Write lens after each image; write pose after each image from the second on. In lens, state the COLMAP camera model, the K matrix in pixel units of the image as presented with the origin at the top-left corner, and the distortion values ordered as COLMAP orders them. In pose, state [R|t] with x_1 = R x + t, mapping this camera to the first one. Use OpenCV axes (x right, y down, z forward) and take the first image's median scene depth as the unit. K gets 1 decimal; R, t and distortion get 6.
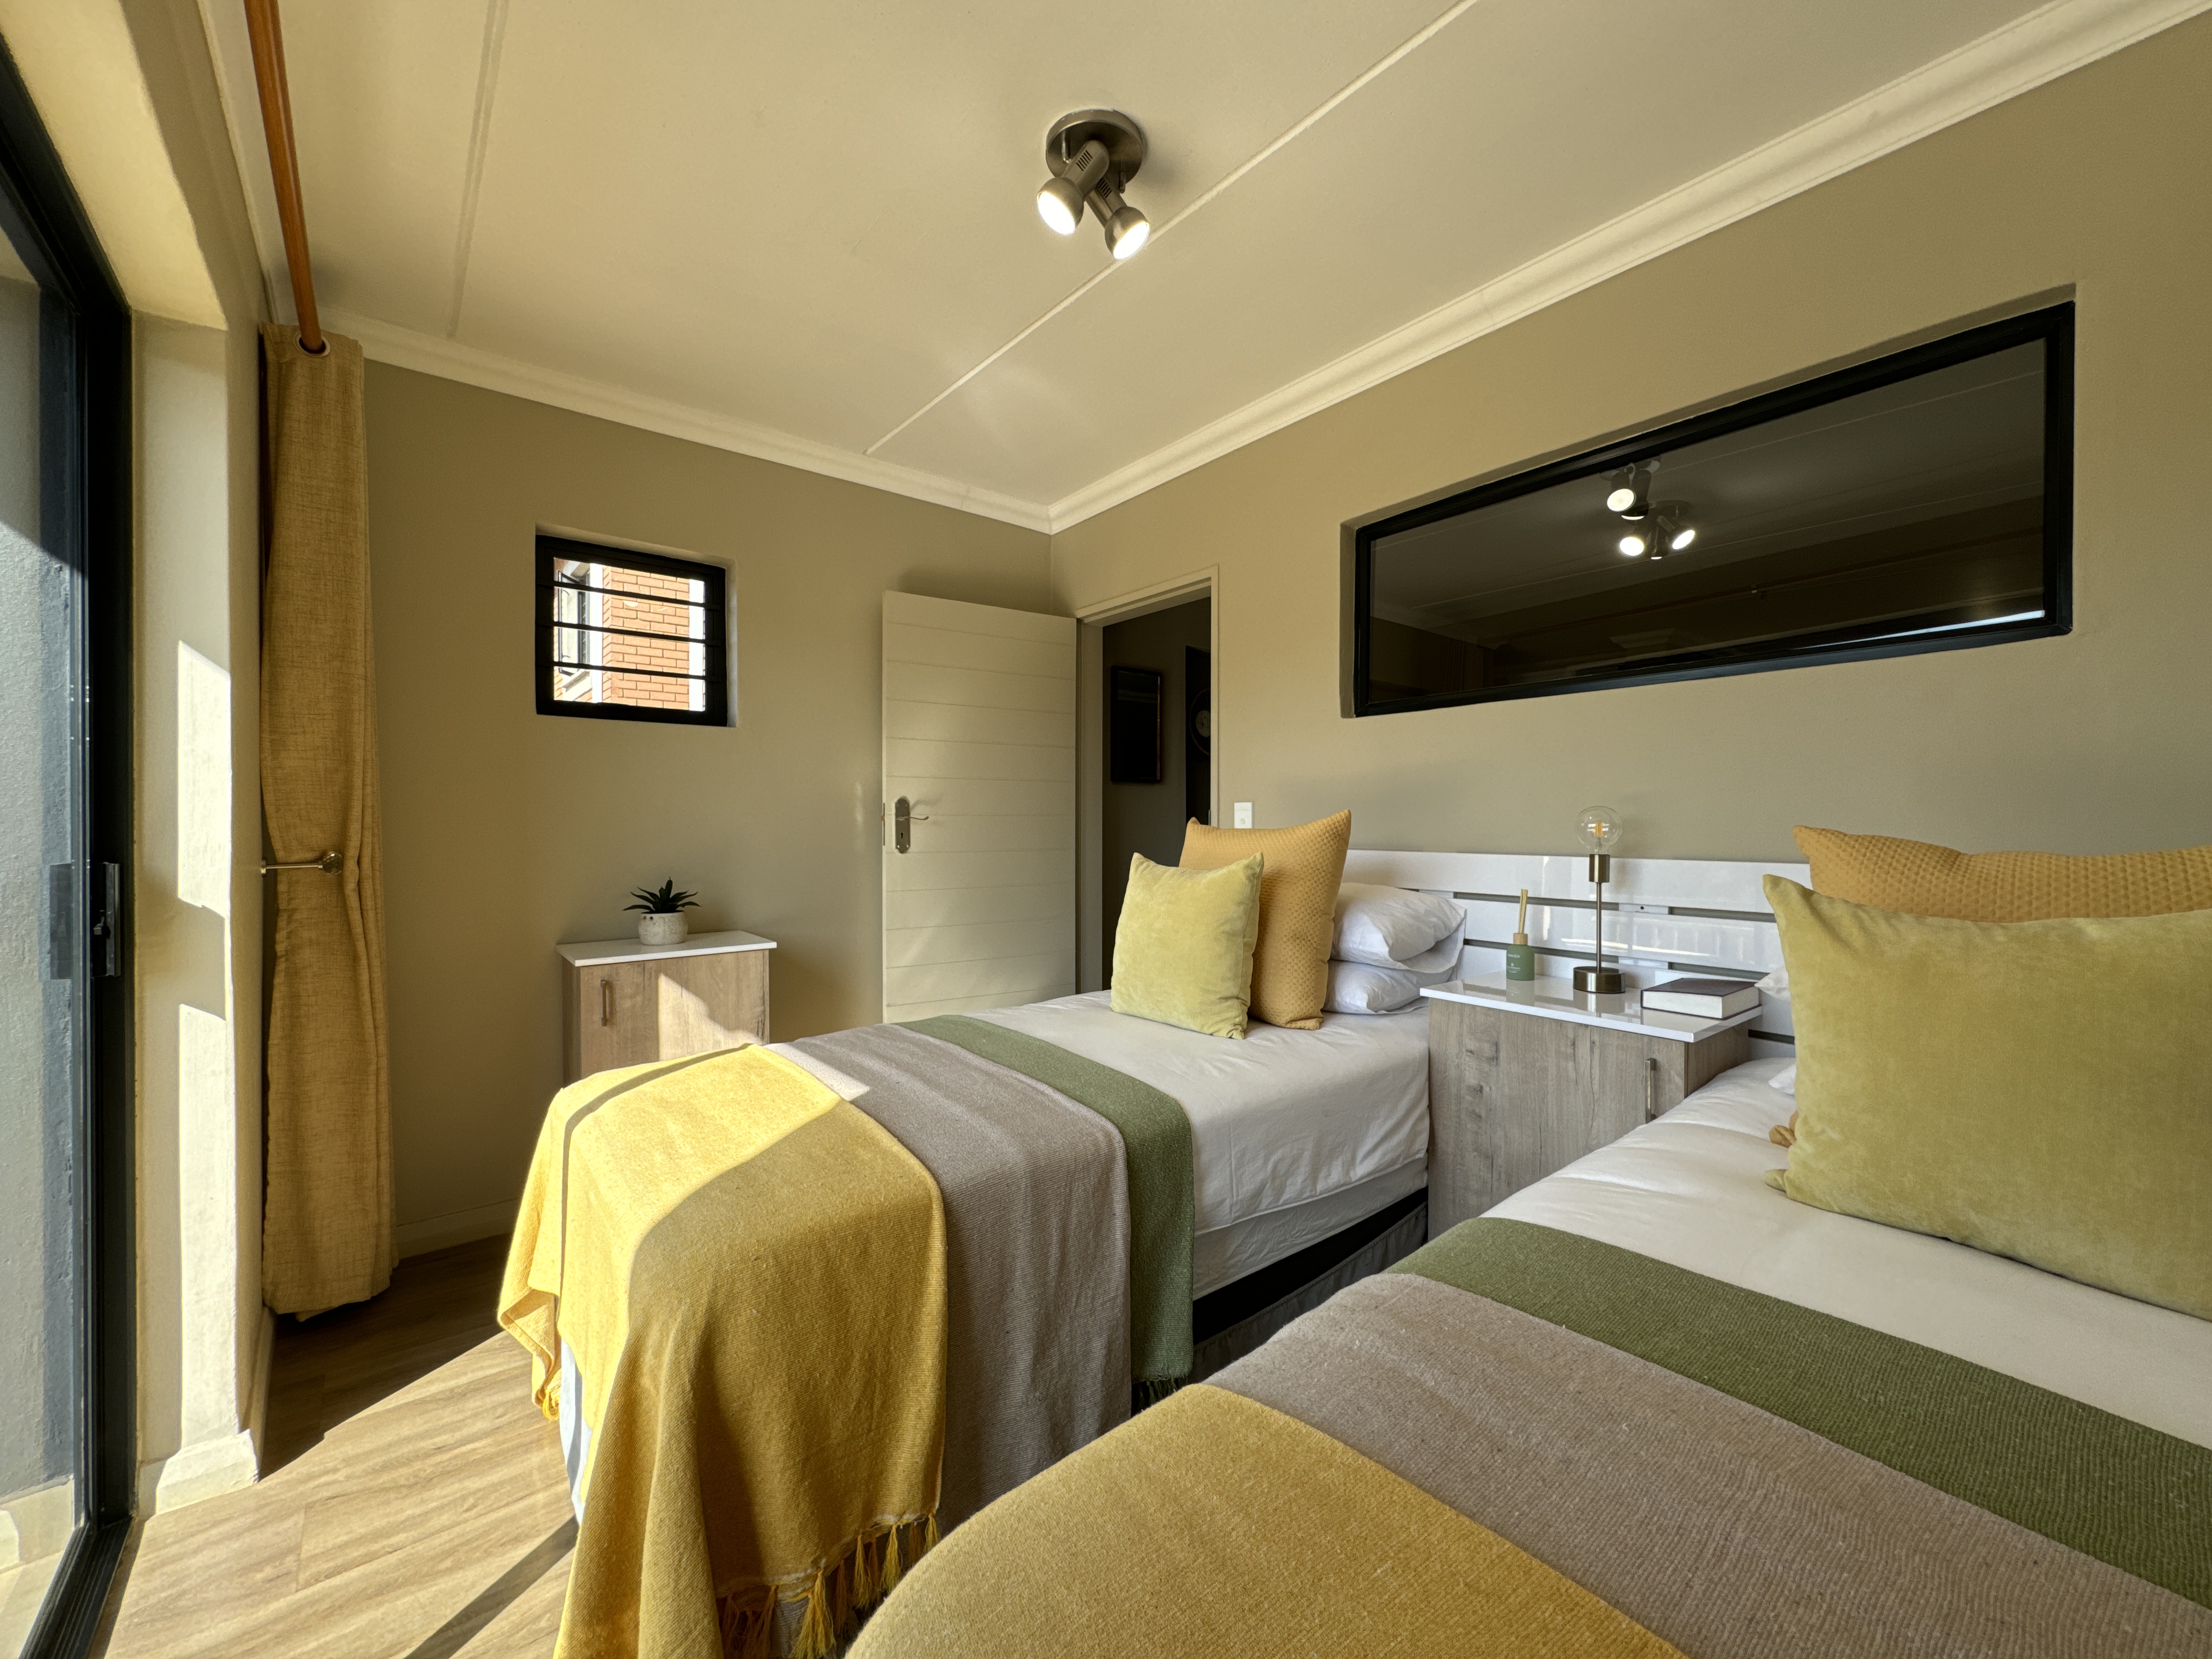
lens RADIAL K [[883.4, 0, 1103.2], [0, 883.4, 826.6], [0, 0, 1]] dist [-0.000598, 0.000372]
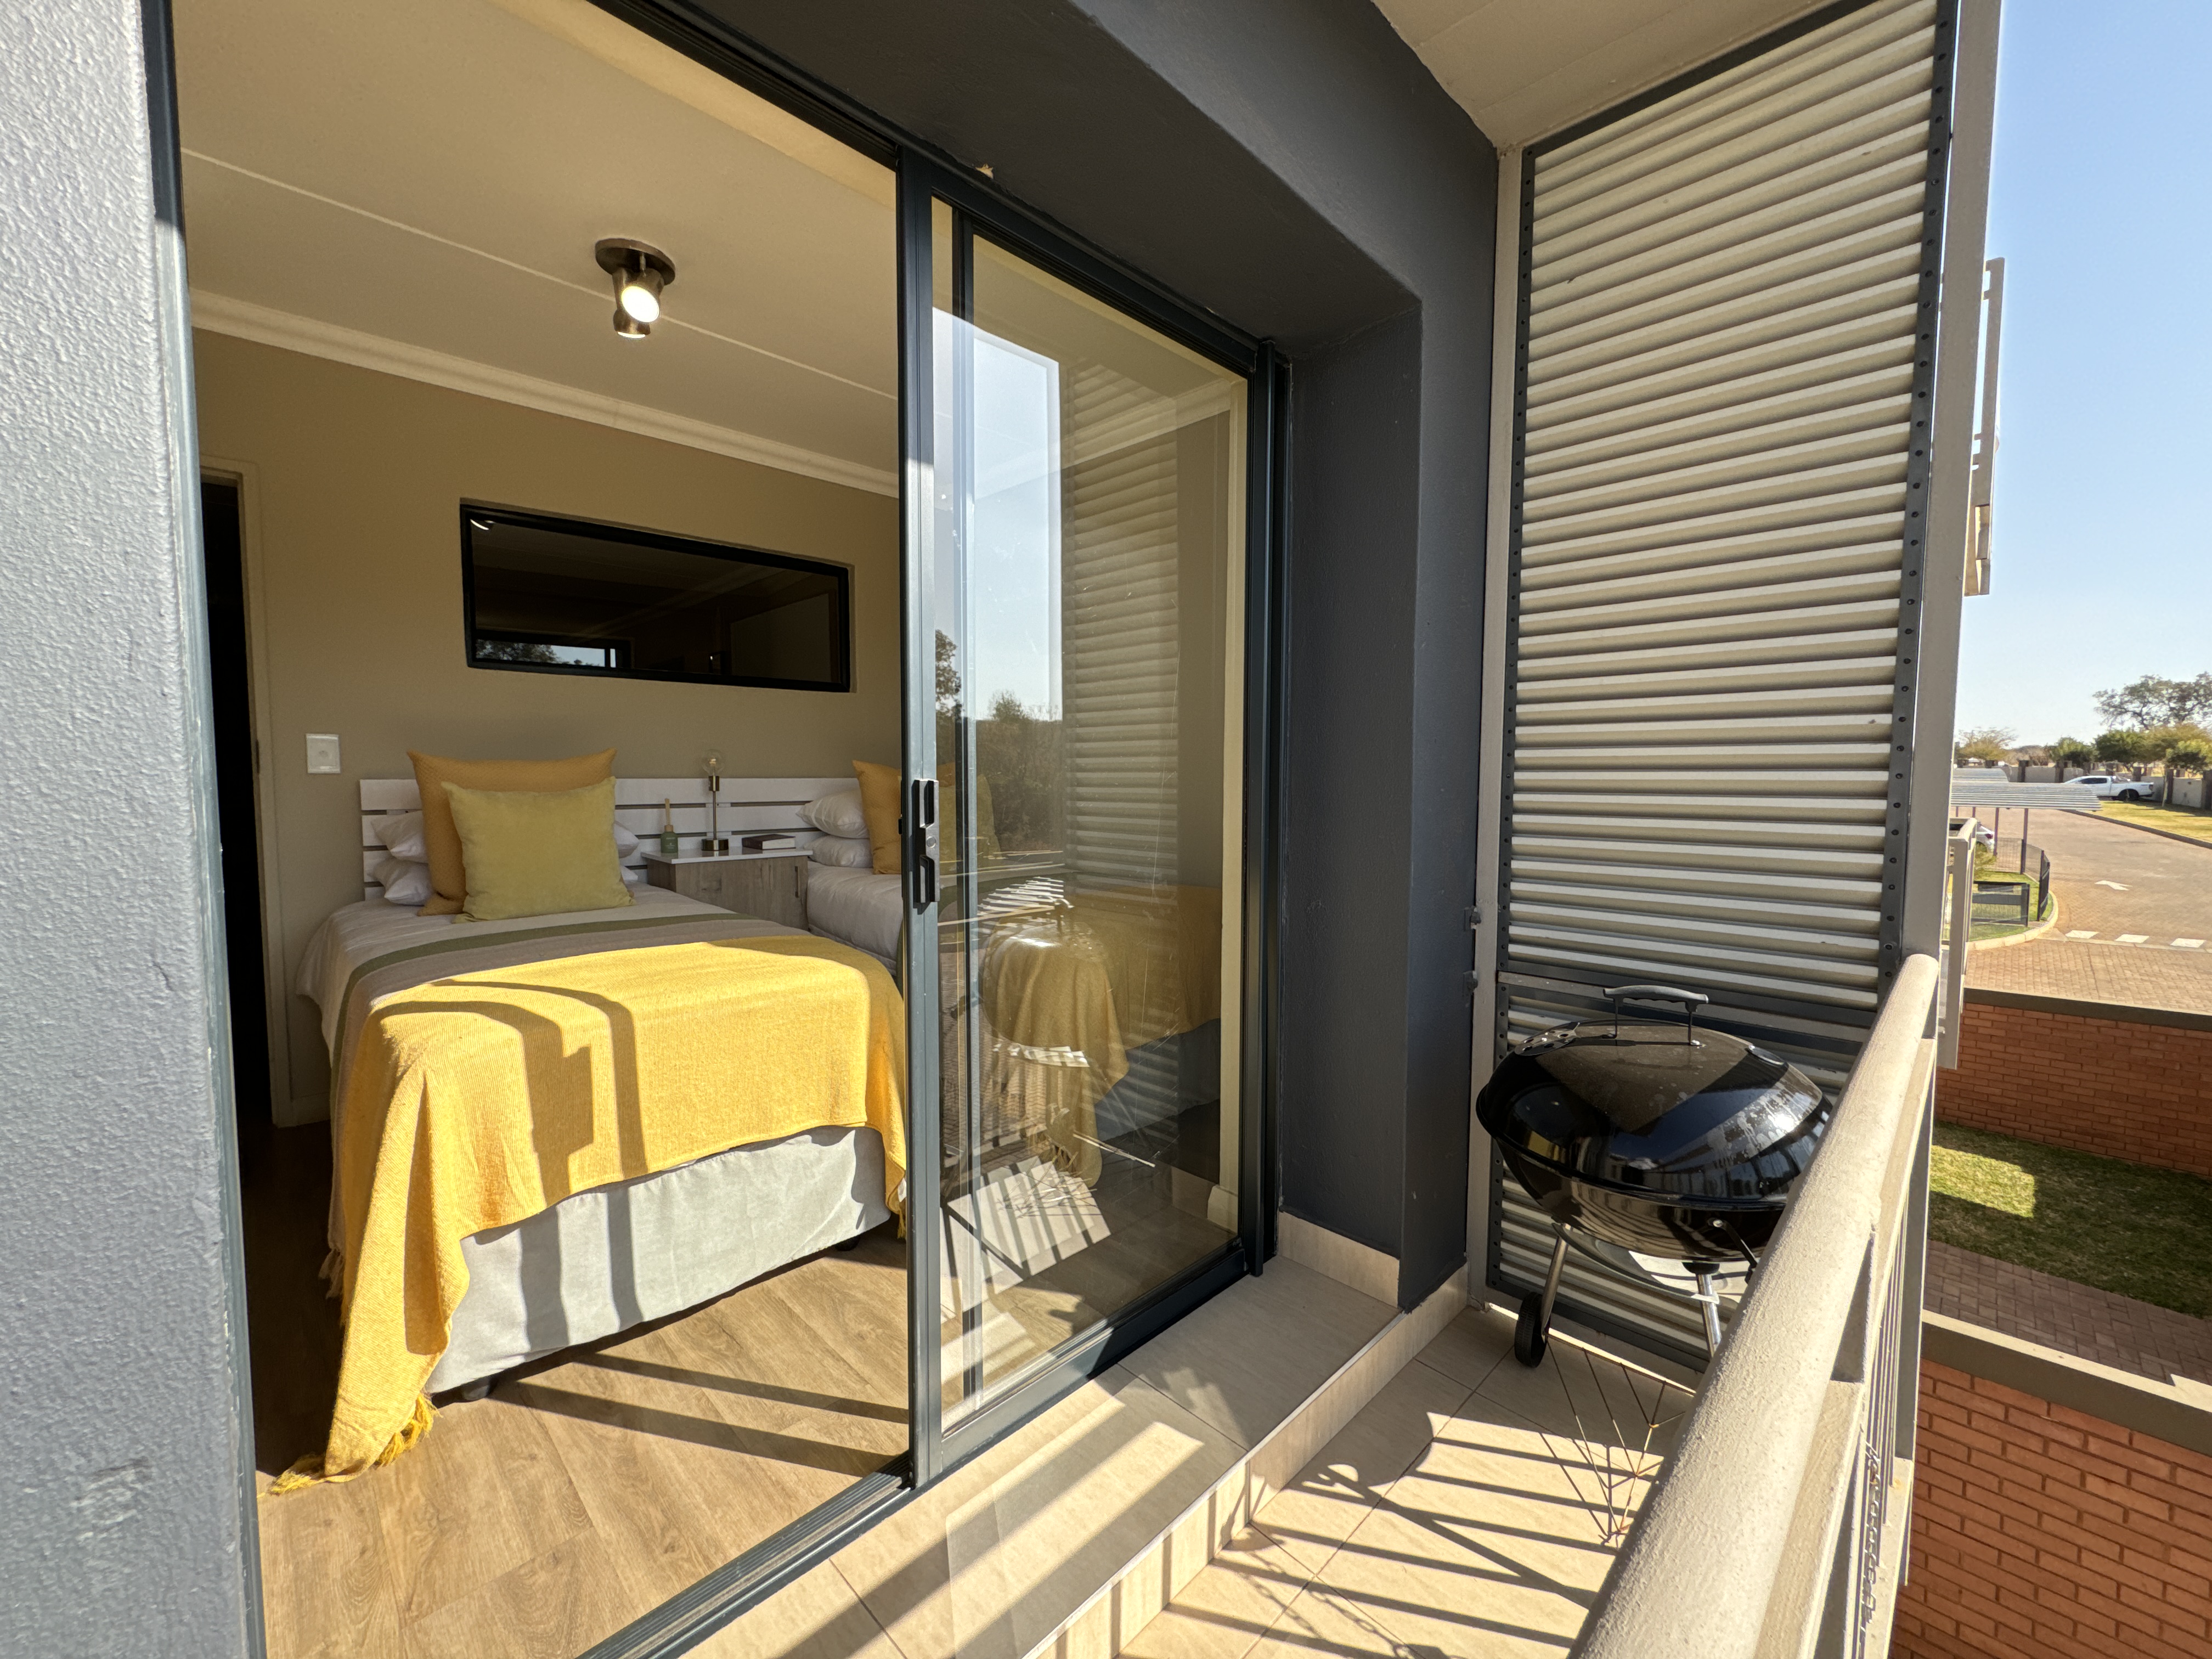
lens RADIAL K [[868.4, 0, 1106.0], [0, 868.4, 829.5], [0, 0, 1]] dist [0.000774, 0.000136]
pose [[-0.096803, -0.066285, 0.993094, -1.459282], [0.000796, 0.997774, 0.066675, 0.025494], [-0.995303, 0.007245, -0.096535, 0.407001]]
